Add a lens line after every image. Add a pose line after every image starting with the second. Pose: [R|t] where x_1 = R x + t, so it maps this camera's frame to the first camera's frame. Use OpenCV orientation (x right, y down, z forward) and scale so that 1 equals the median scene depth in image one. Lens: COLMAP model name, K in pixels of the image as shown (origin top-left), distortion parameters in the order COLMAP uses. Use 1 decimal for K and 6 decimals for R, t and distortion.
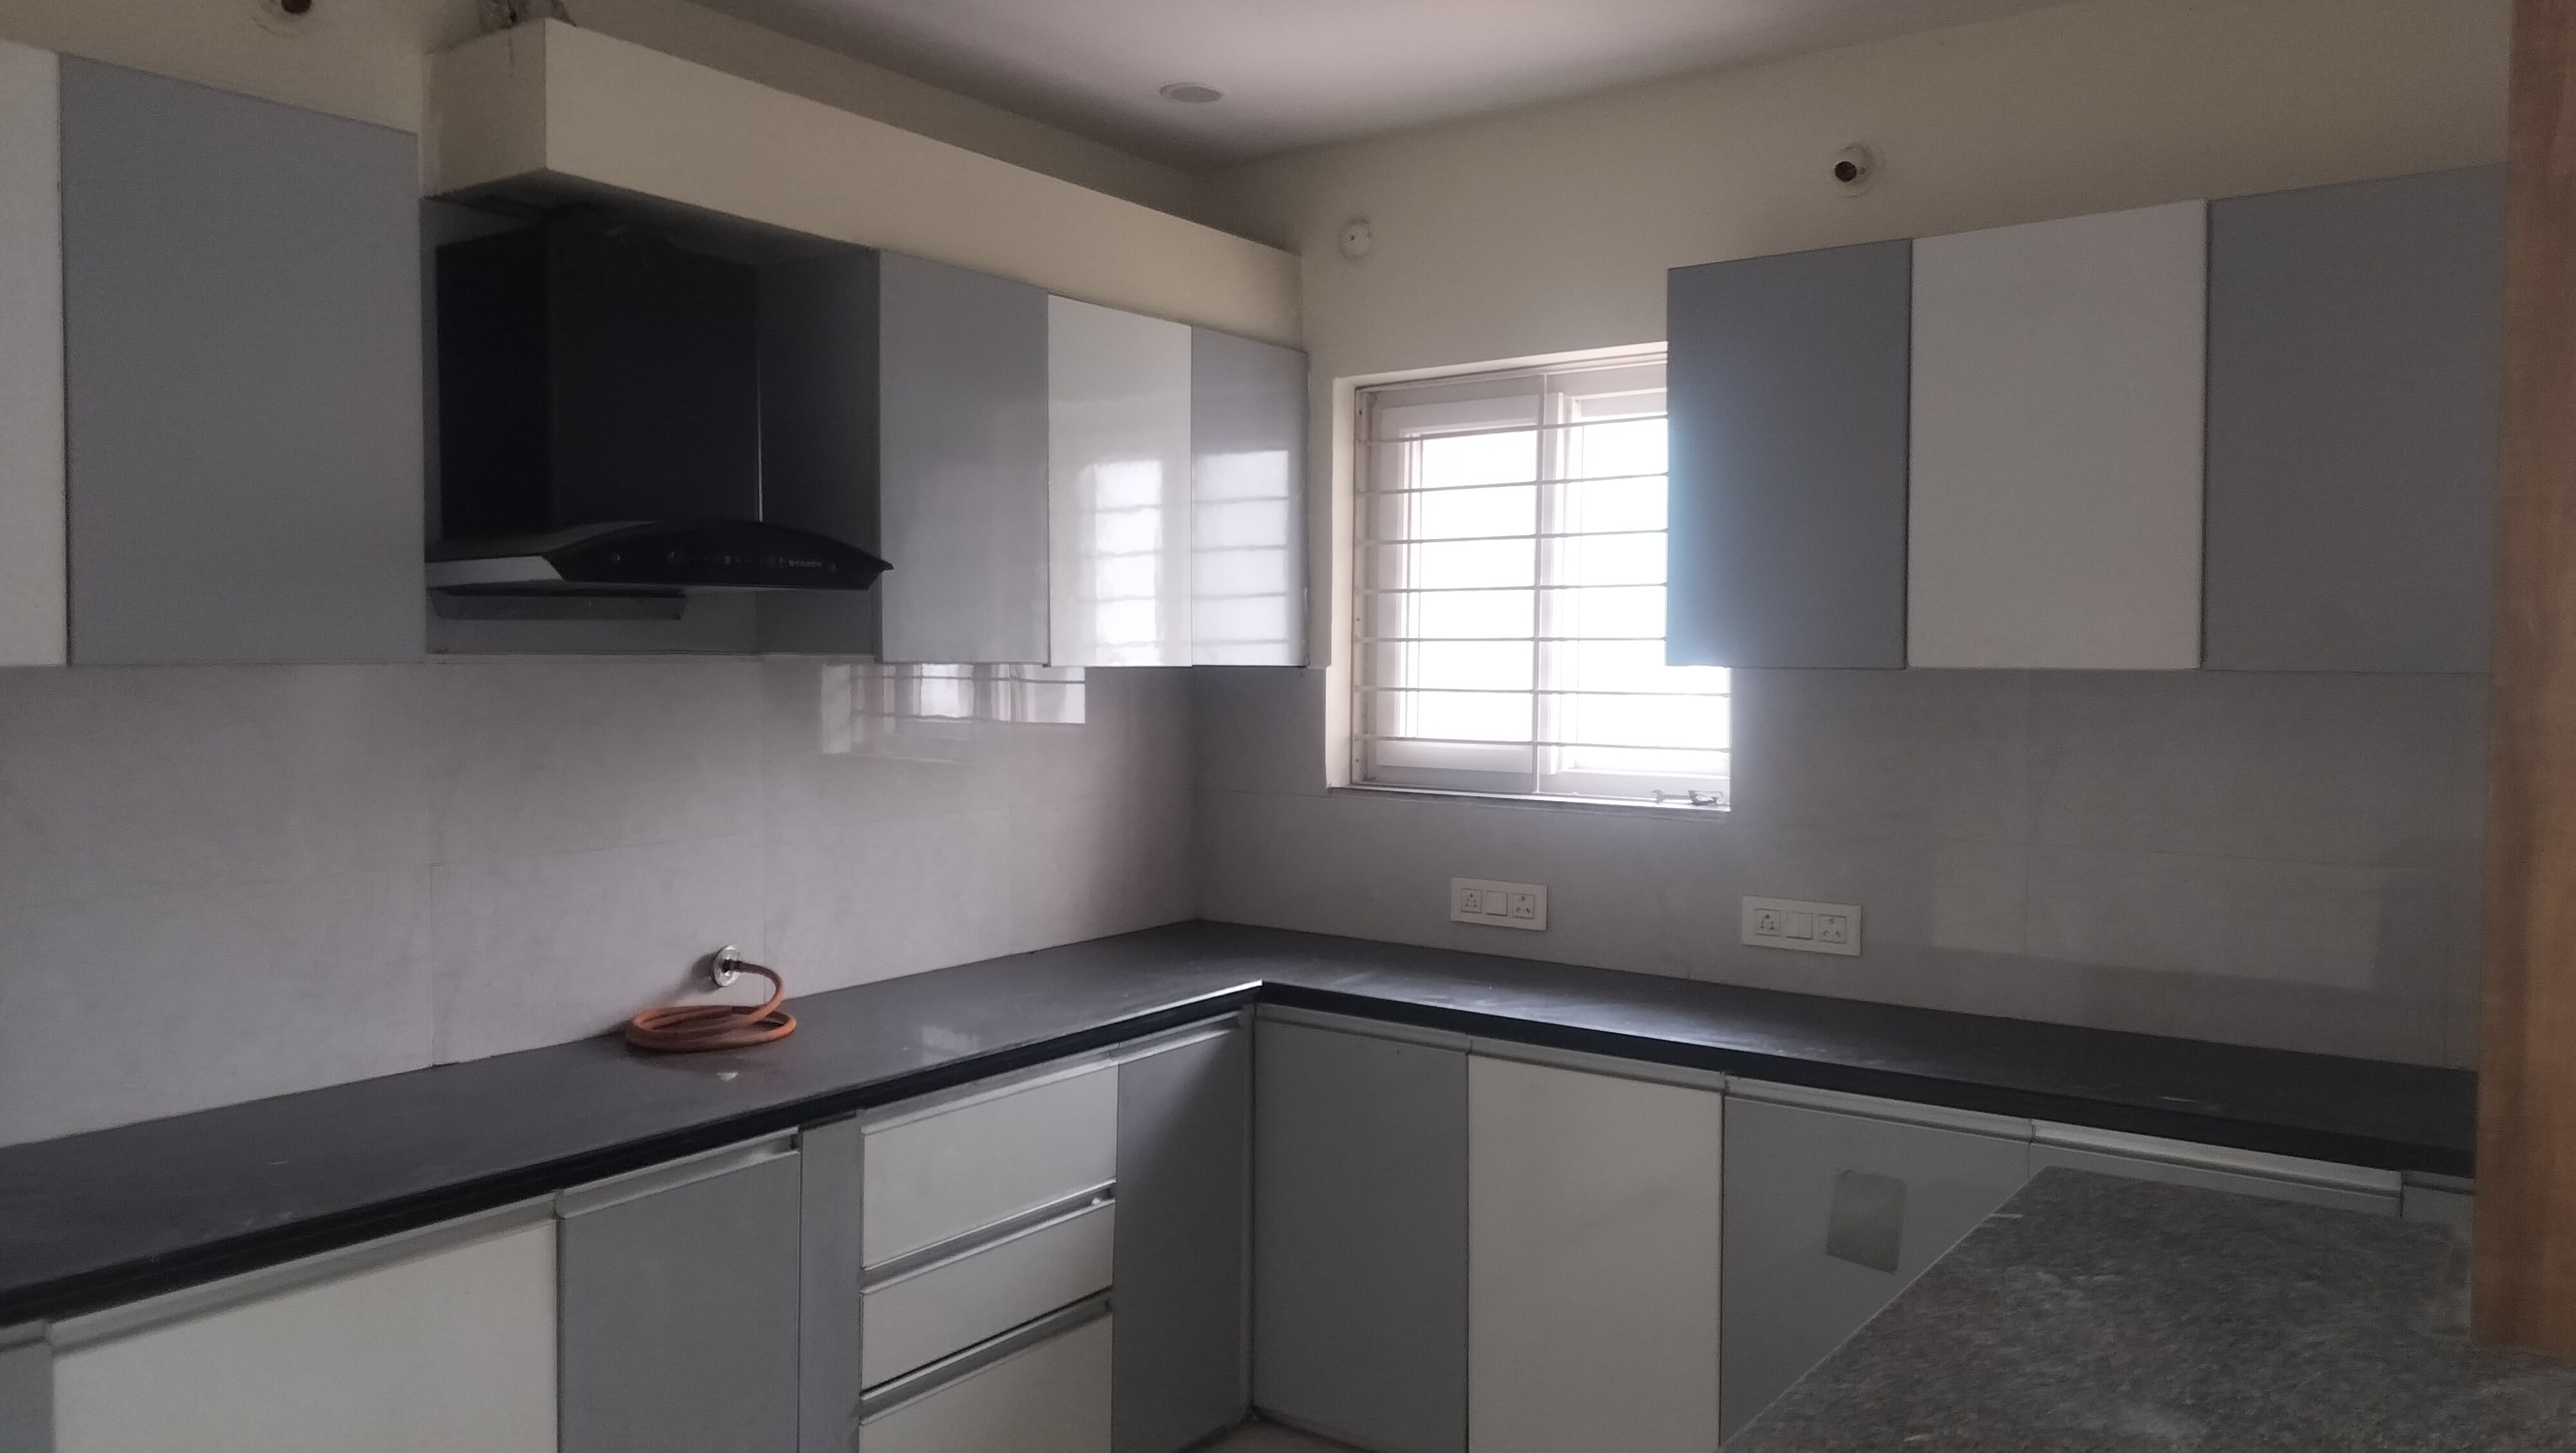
lens RADIAL K [[1902.8, 0, 1294.9], [0, 1902.8, 721.1], [0, 0, 1]] dist [0.074375, -0.107313]
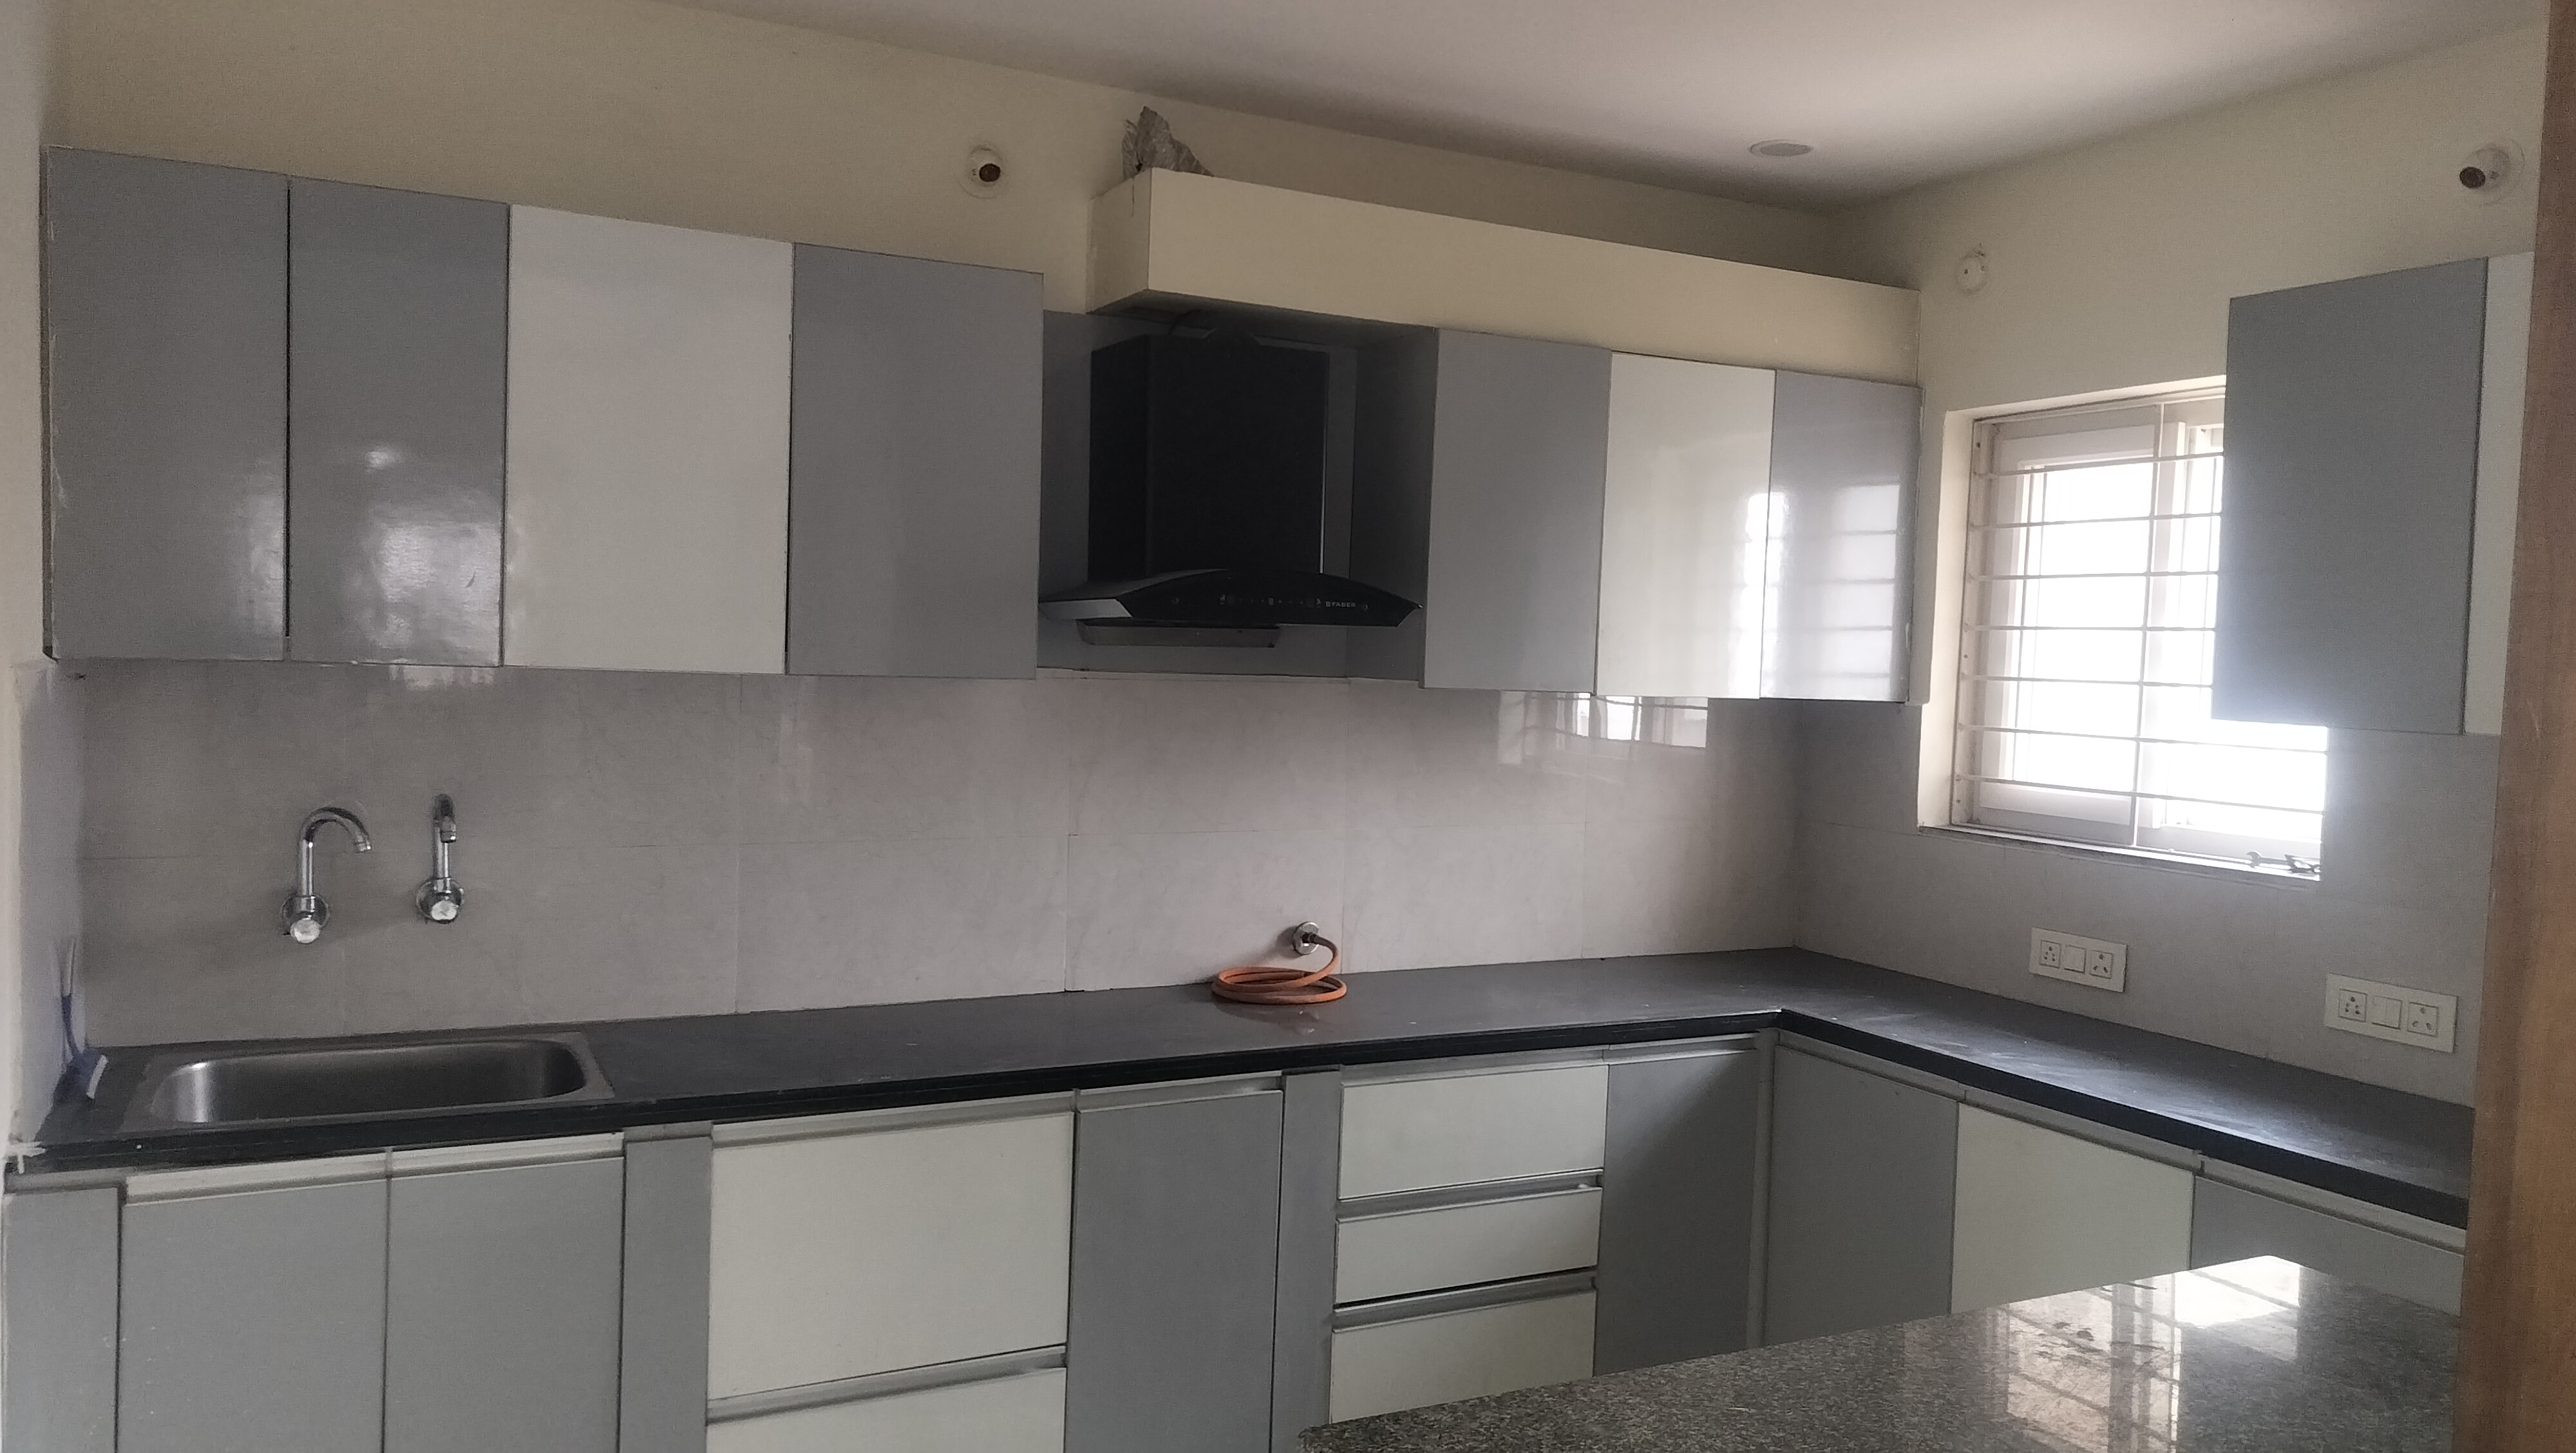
lens RADIAL K [[1902.8, 0, 1239.2], [0, 1902.8, 733.9], [0, 0, 1]] dist [0.074375, -0.107313]
pose [[0.882160, 0.046060, -0.468692, 0.210577], [-0.045386, 0.998888, 0.012740, -0.011877], [0.468757, 0.010034, 0.883270, -0.059035]]
